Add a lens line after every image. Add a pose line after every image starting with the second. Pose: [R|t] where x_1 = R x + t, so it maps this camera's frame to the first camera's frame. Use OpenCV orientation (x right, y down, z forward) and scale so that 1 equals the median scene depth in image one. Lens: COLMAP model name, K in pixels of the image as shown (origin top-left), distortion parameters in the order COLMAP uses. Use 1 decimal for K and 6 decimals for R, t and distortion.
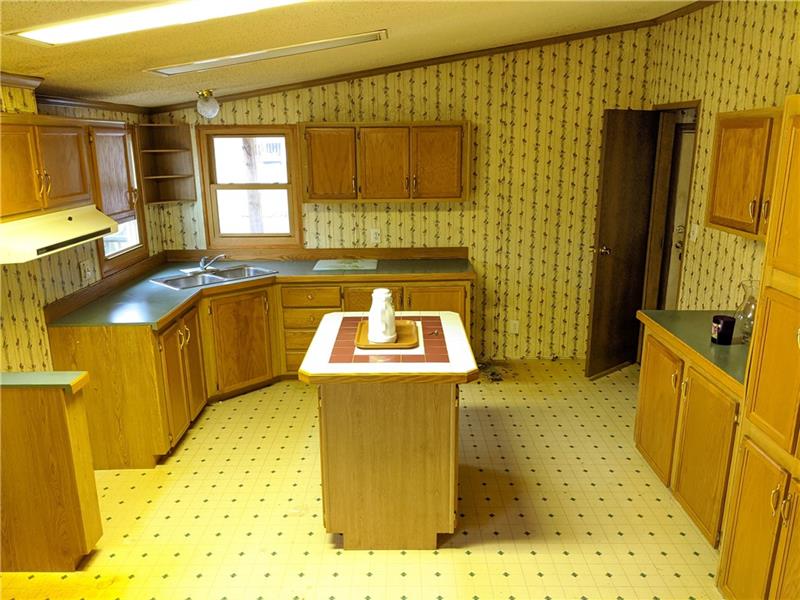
lens RADIAL K [[624.1, 0, 396.2], [0, 624.1, 306.6], [0, 0, 1]] dist [0.057723, -0.090043]
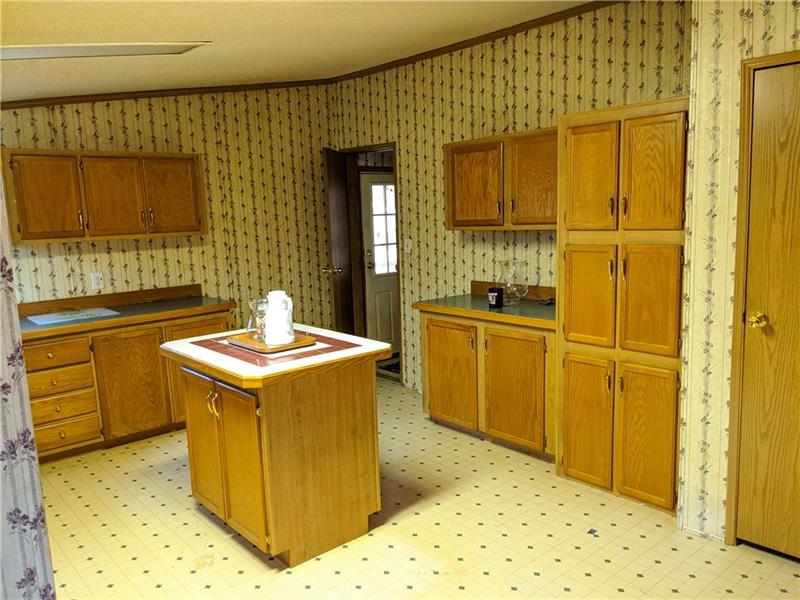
lens RADIAL K [[624.1, 0, 402.4], [0, 624.1, 306.6], [0, 0, 1]] dist [0.057723, -0.090043]
pose [[0.753638, -0.120681, 0.646116, -0.303058], [0.193913, 0.980070, -0.043125, 0.045484], [-0.628035, 0.157791, 0.762020, 0.069825]]
